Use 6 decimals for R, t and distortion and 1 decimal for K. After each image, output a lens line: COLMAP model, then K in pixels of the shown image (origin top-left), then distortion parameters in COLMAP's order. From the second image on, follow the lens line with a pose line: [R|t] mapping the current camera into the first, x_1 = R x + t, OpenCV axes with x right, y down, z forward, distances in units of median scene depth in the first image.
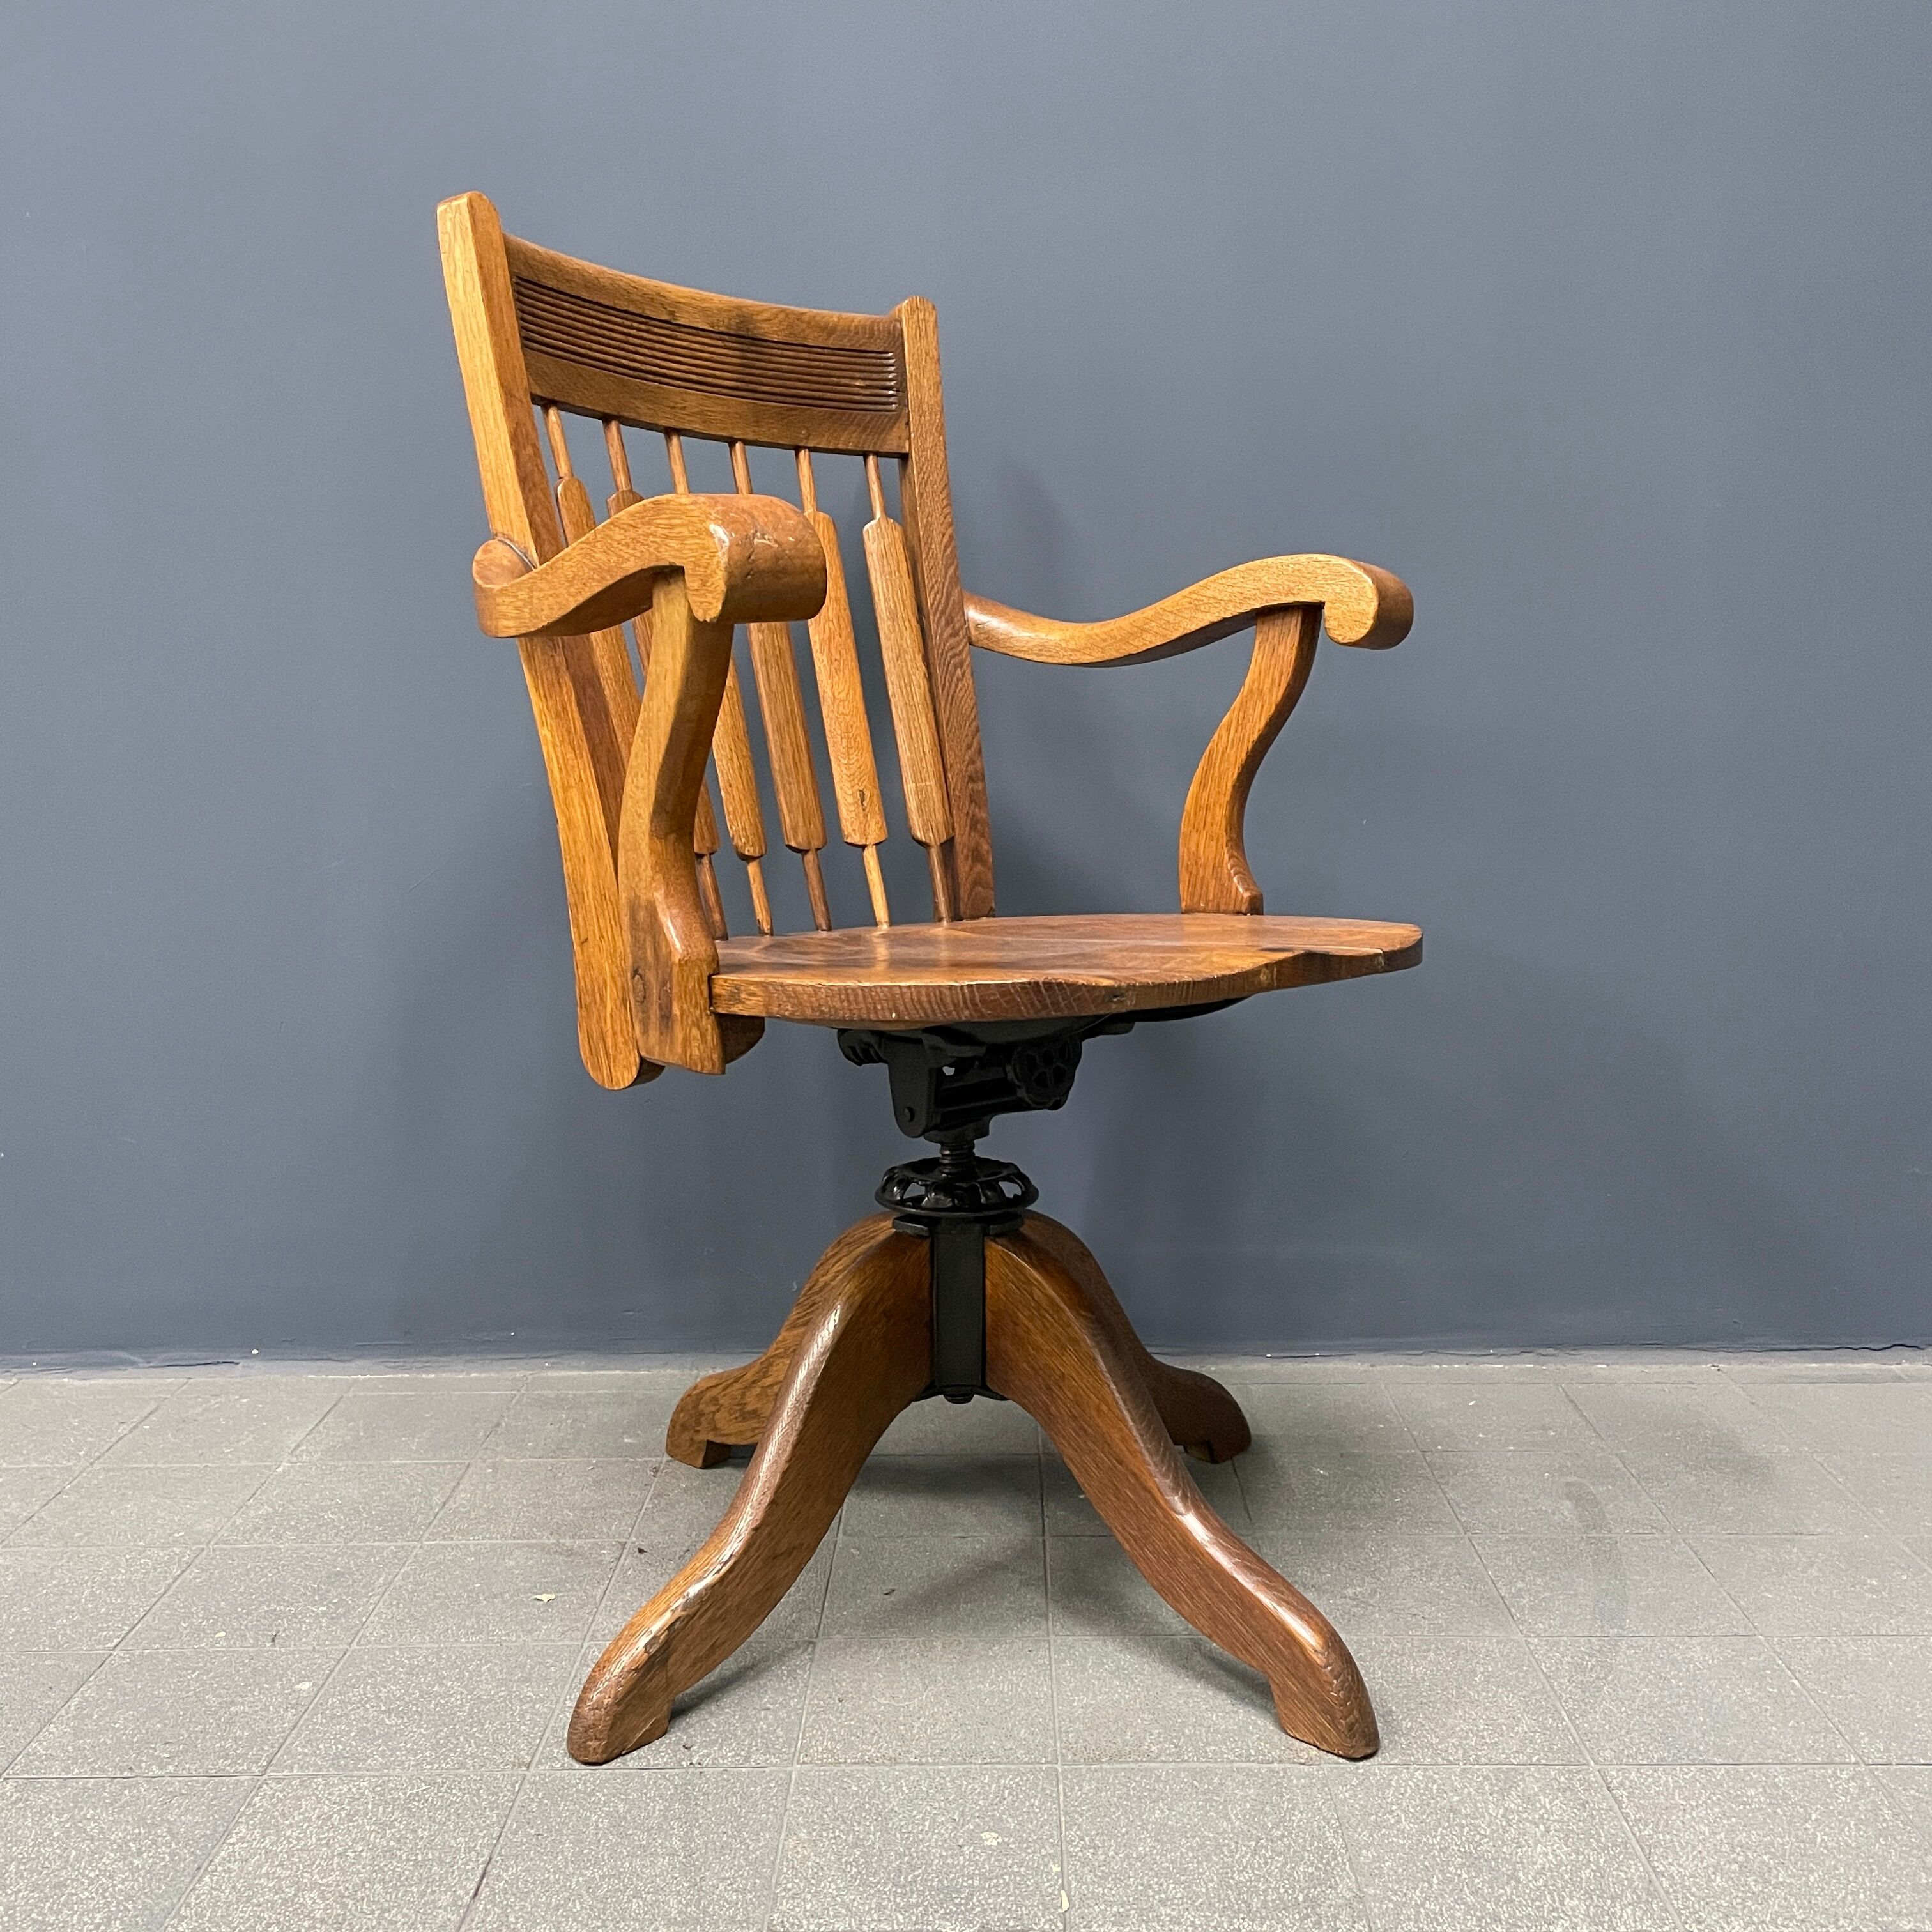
lens RADIAL K [[1976.2, 0, 983.9], [0, 1976.2, 951.6], [0, 0, 1]] dist [0.047461, 0.000000]
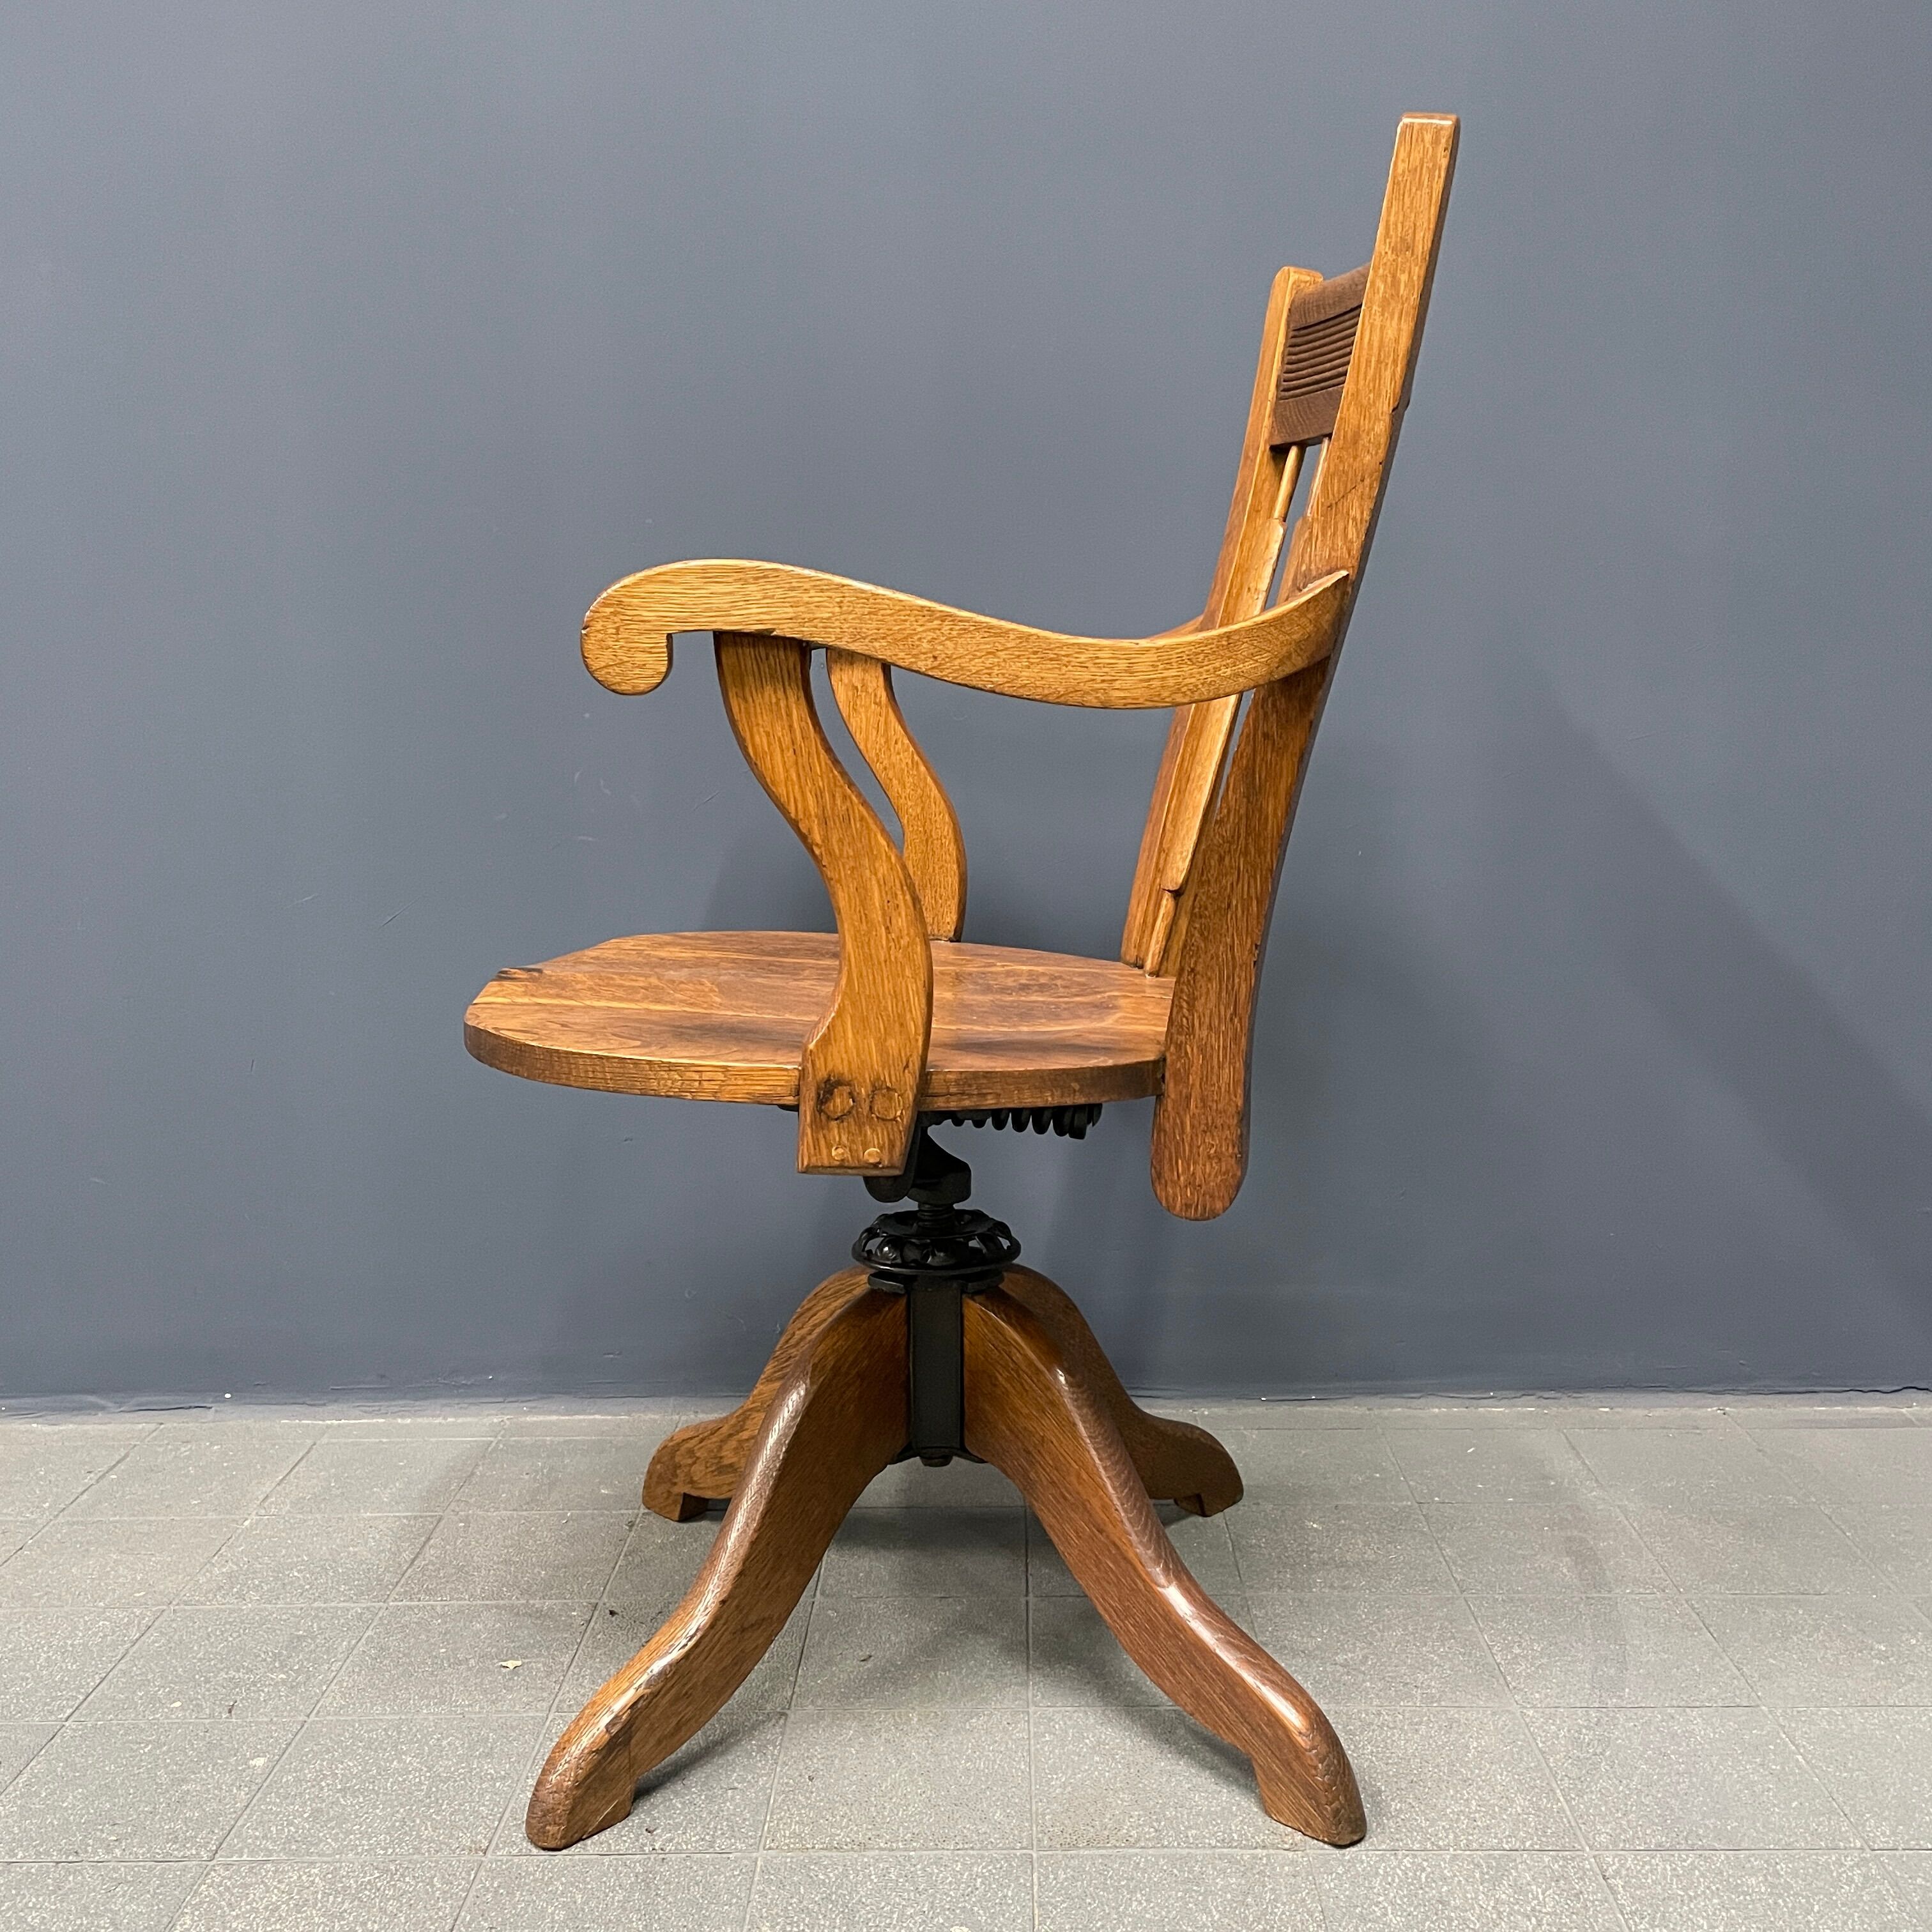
lens RADIAL K [[1976.2, 0, 986.2], [0, 1976.2, 966.4], [0, 0, 1]] dist [0.047461, 0.000000]
pose [[0.999981, -0.001942, -0.005820, 0.018306], [0.001992, 0.999961, 0.008627, -0.025027], [0.005803, -0.008639, 0.999946, 0.032594]]
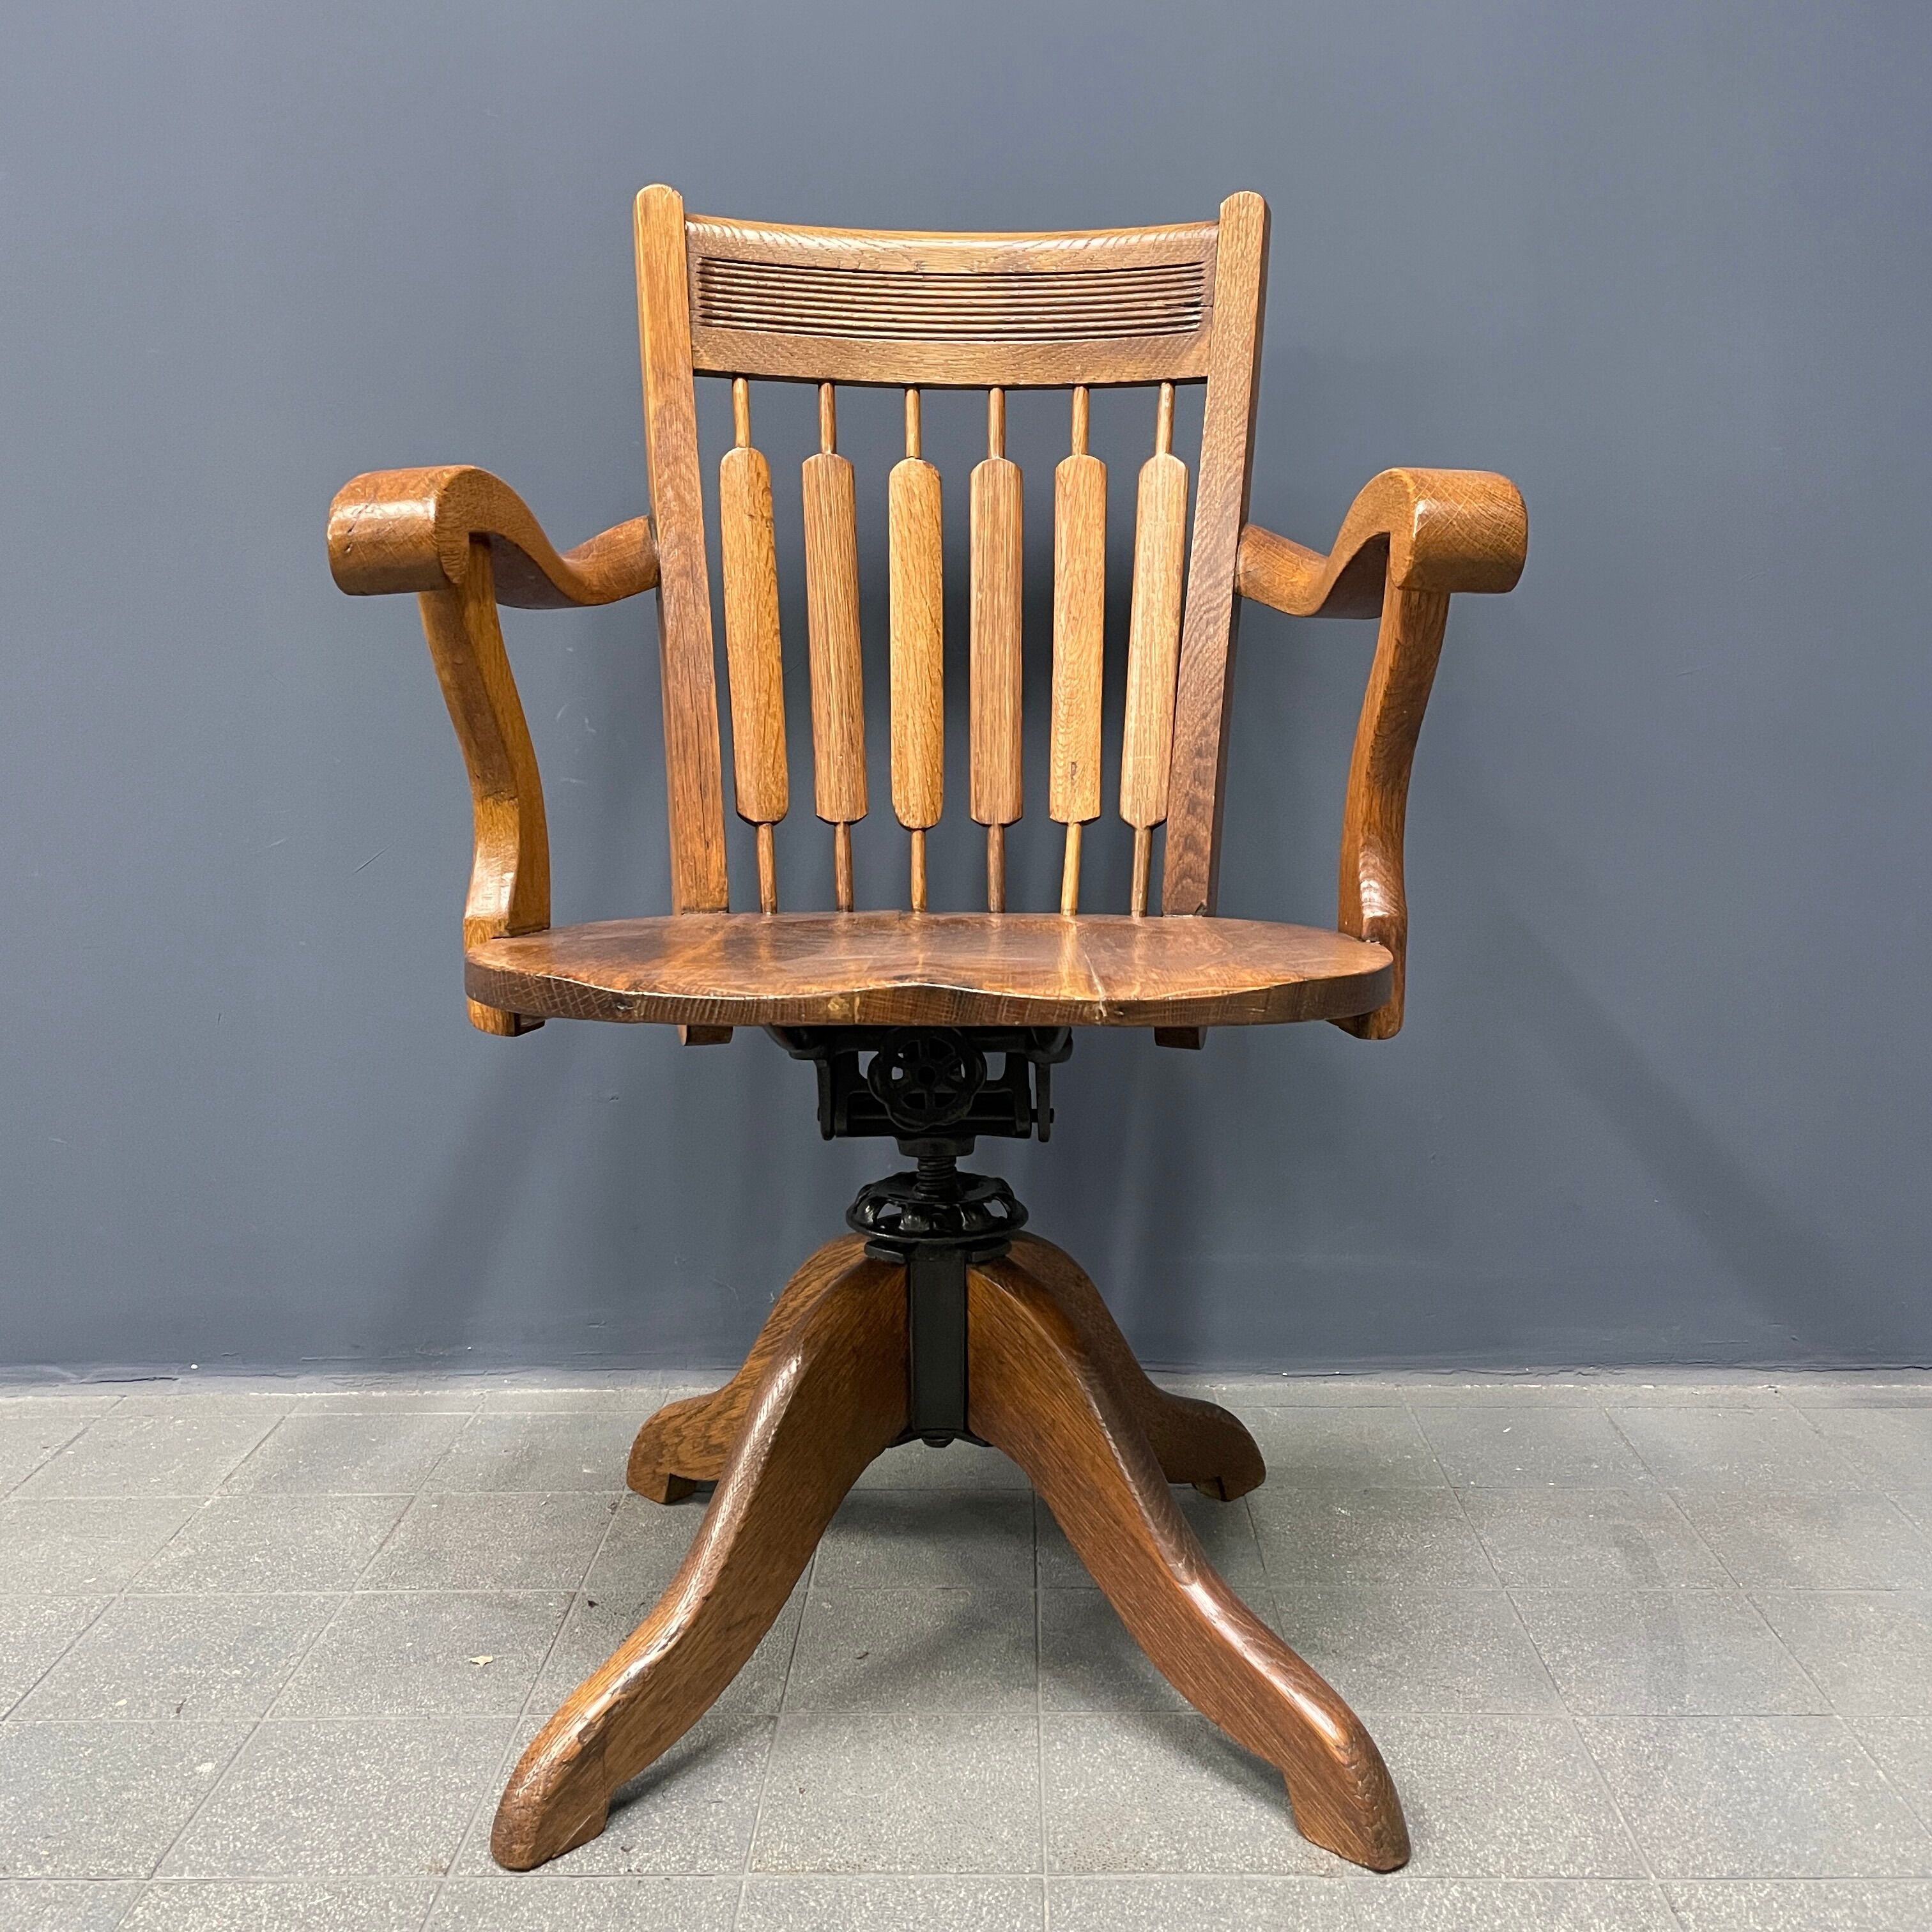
lens RADIAL K [[1976.2, 0, 970.6], [0, 1976.2, 934.5], [0, 0, 1]] dist [0.047461, 0.000000]
pose [[0.999878, -0.000776, -0.015616, 0.016555], [0.000951, 0.999937, 0.011167, -0.015712], [0.015606, -0.011181, 0.999816, 0.105283]]
